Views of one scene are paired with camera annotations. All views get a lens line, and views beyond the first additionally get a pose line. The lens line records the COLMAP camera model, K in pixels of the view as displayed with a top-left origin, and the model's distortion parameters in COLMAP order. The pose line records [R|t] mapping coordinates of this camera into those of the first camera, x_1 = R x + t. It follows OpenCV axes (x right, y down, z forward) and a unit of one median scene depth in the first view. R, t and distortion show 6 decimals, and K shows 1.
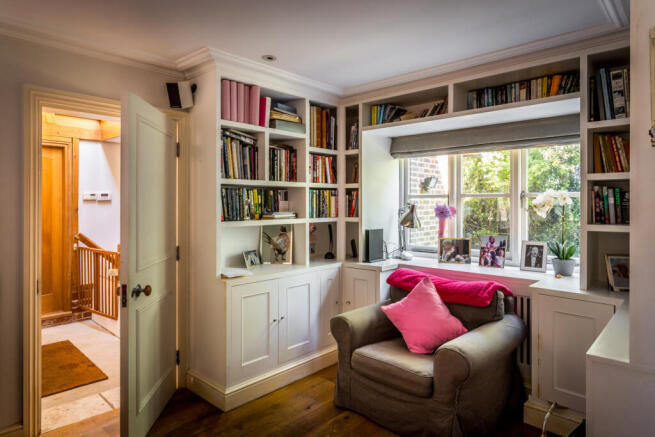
lens RADIAL K [[405.4, 0, 328.2], [0, 405.4, 214.2], [0, 0, 1]] dist [0.001029, 0.001193]
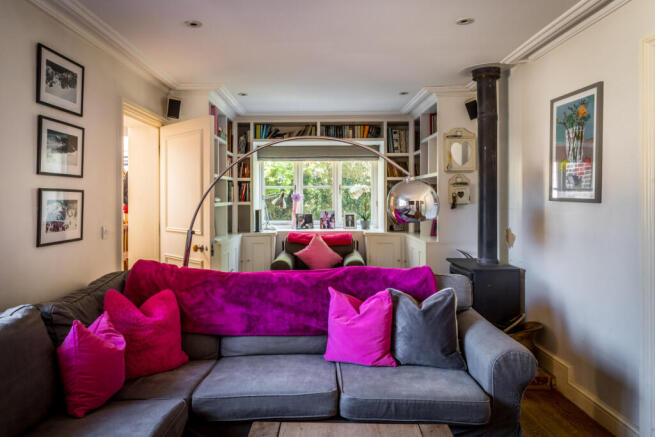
lens RADIAL K [[436.5, 0, 325.8], [0, 436.5, 218.3], [0, 0, 1]] dist [-0.002821, -0.000113]
pose [[0.731330, -0.040438, 0.680824, -0.849672], [0.024117, 0.999150, 0.033439, 0.023552], [-0.681598, -0.008035, 0.731683, -0.335584]]
